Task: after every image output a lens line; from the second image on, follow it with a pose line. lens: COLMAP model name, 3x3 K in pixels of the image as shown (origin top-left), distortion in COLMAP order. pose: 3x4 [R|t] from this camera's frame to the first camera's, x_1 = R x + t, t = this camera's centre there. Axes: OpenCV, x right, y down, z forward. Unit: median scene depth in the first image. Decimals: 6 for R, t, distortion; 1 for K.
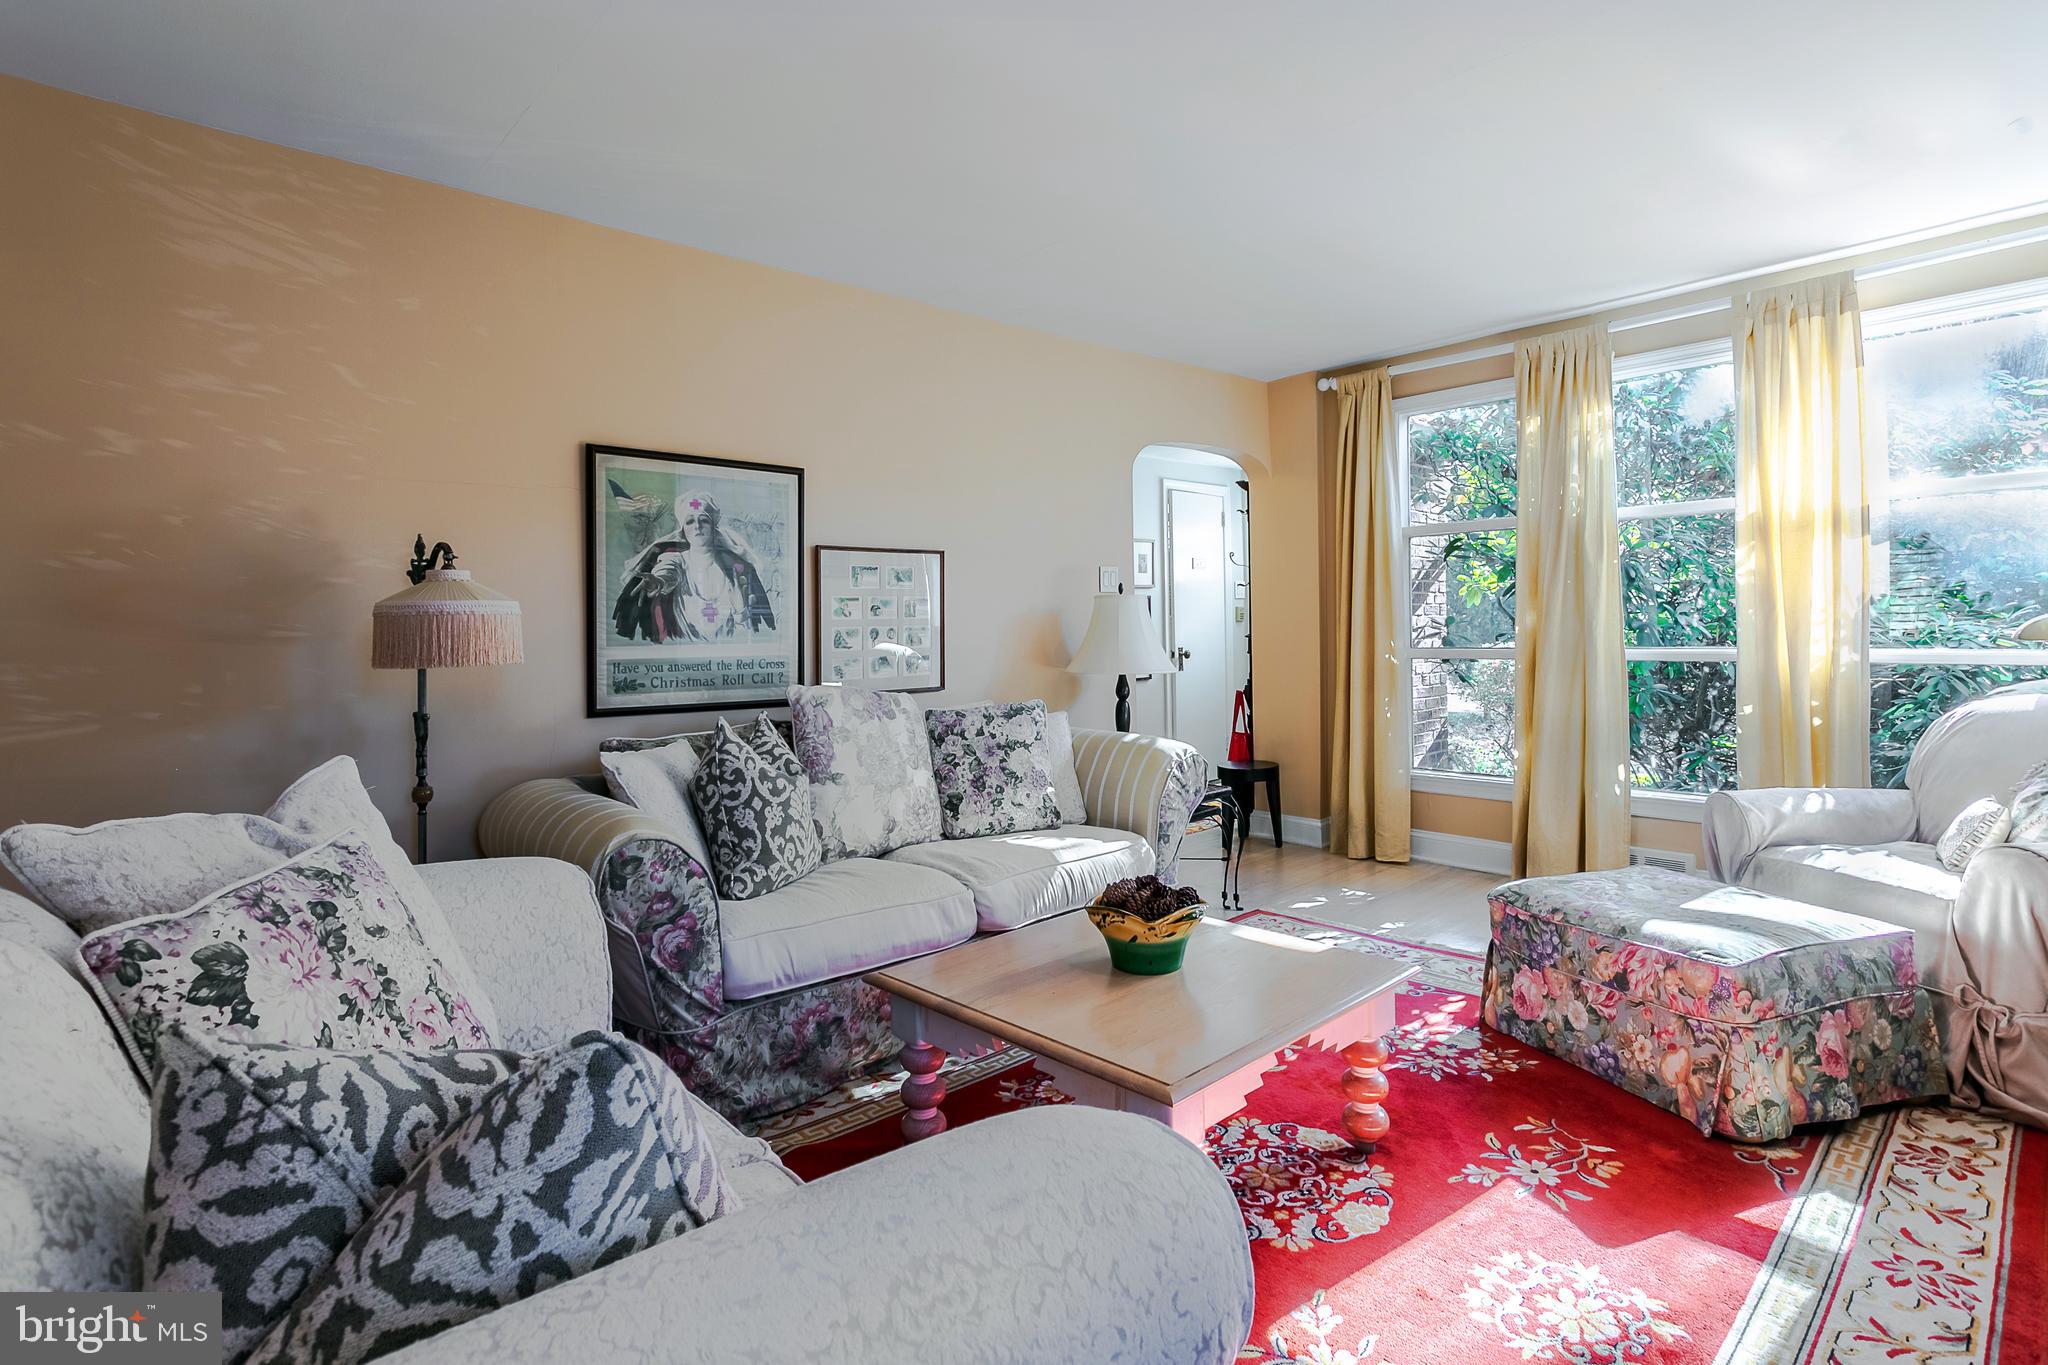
lens RADIAL K [[969.9, 0, 987.5], [0, 969.9, 634.6], [0, 0, 1]] dist [0.000223, -0.000156]
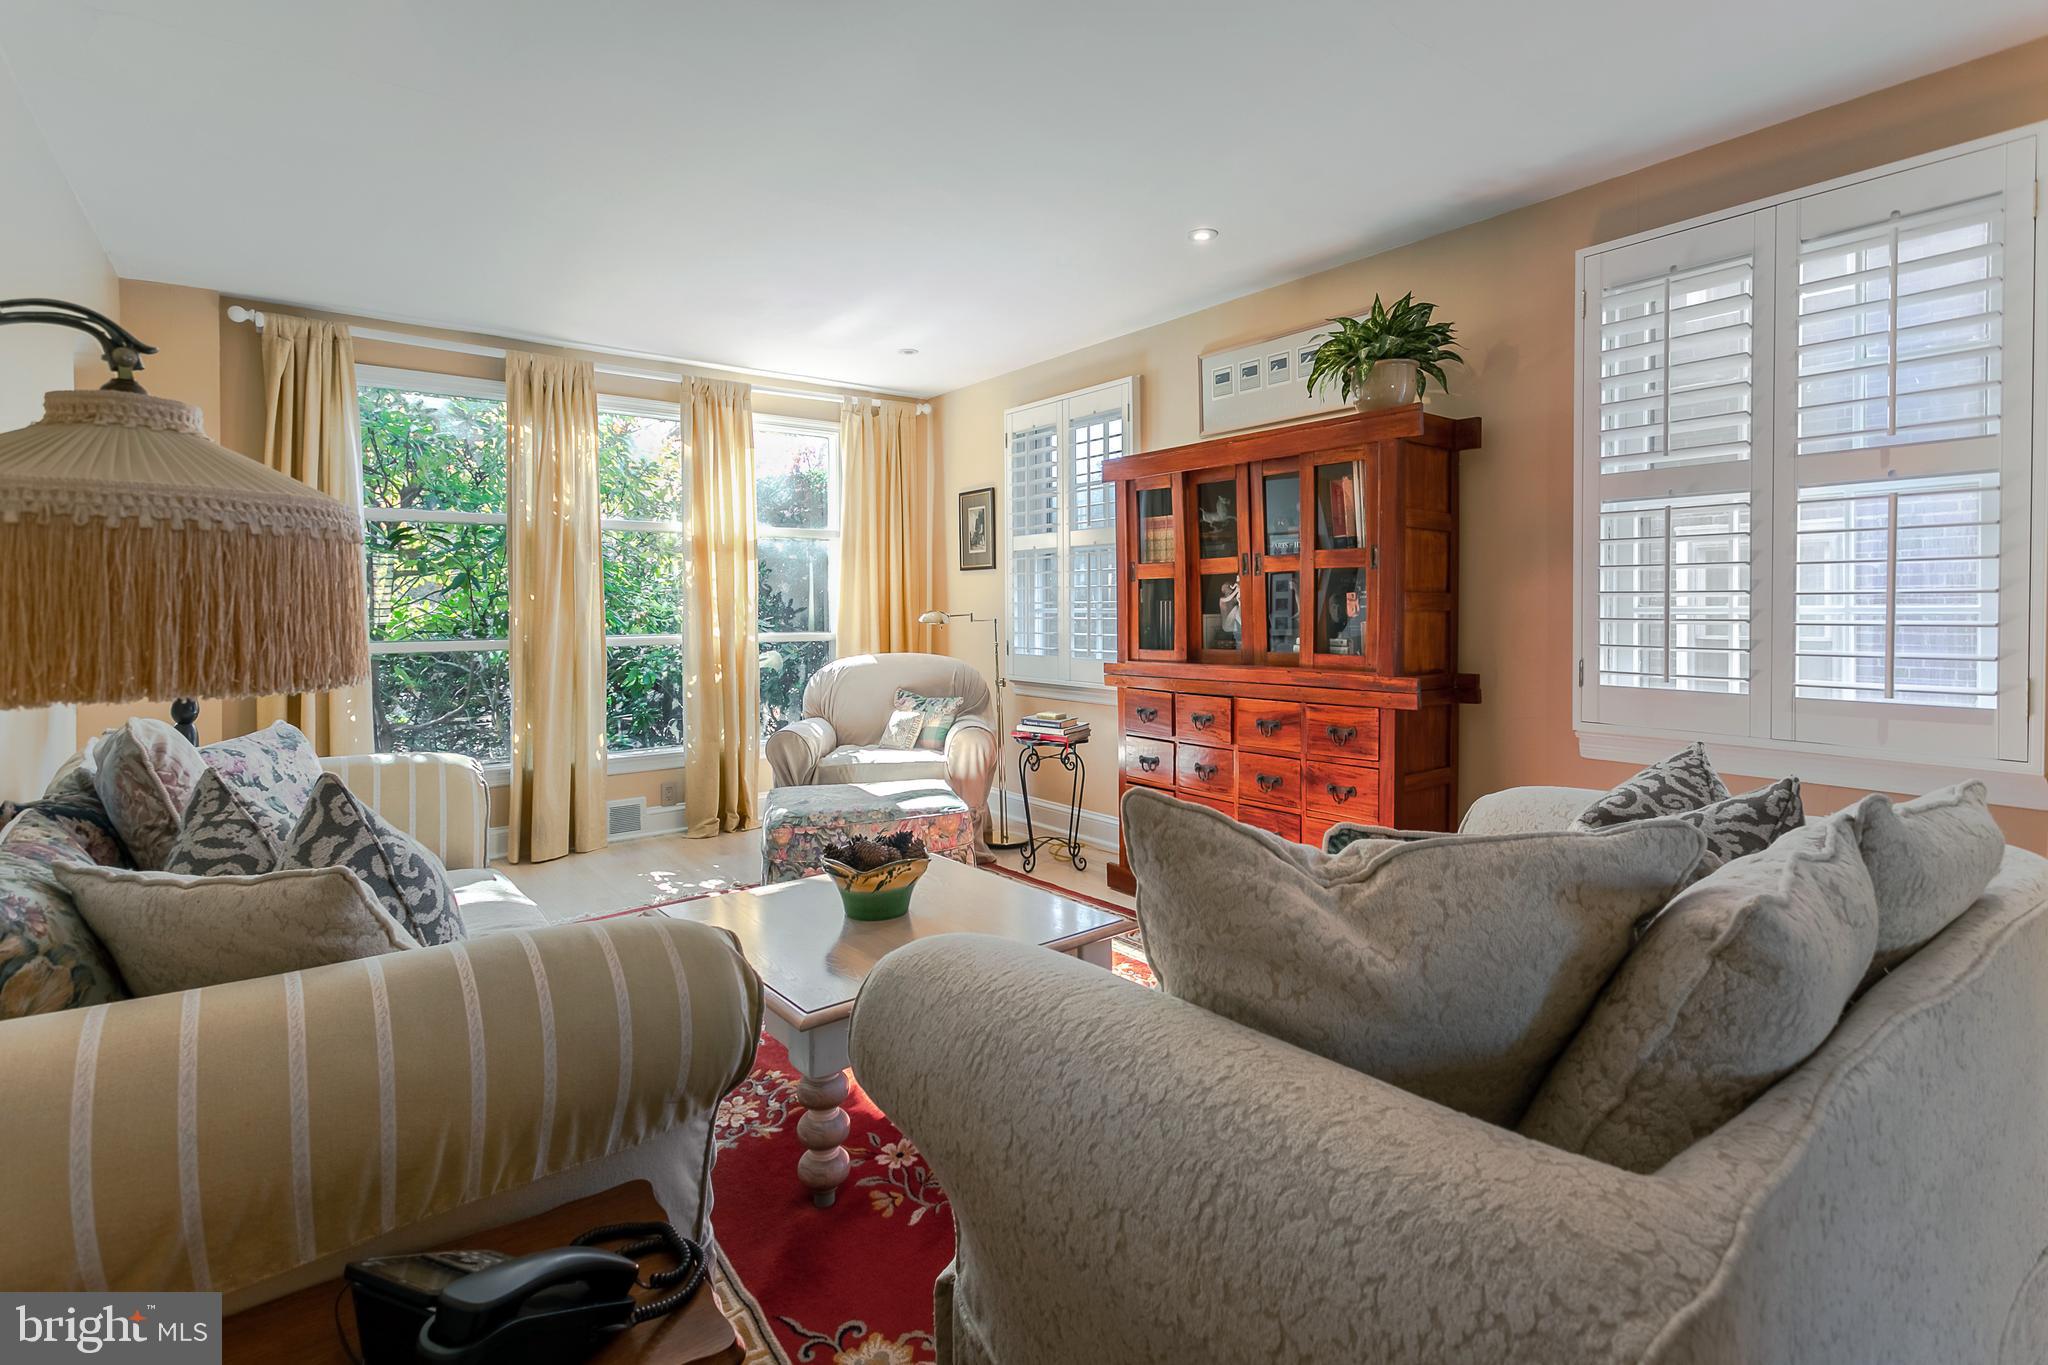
lens RADIAL K [[969.9, 0, 1005.5], [0, 969.9, 626.4], [0, 0, 1]] dist [0.000223, -0.000156]
pose [[0.102642, -0.000611, 0.994718, -0.482202], [0.012751, 0.999918, -0.000702, 0.007886], [-0.994637, 0.012756, 0.102641, 0.379283]]
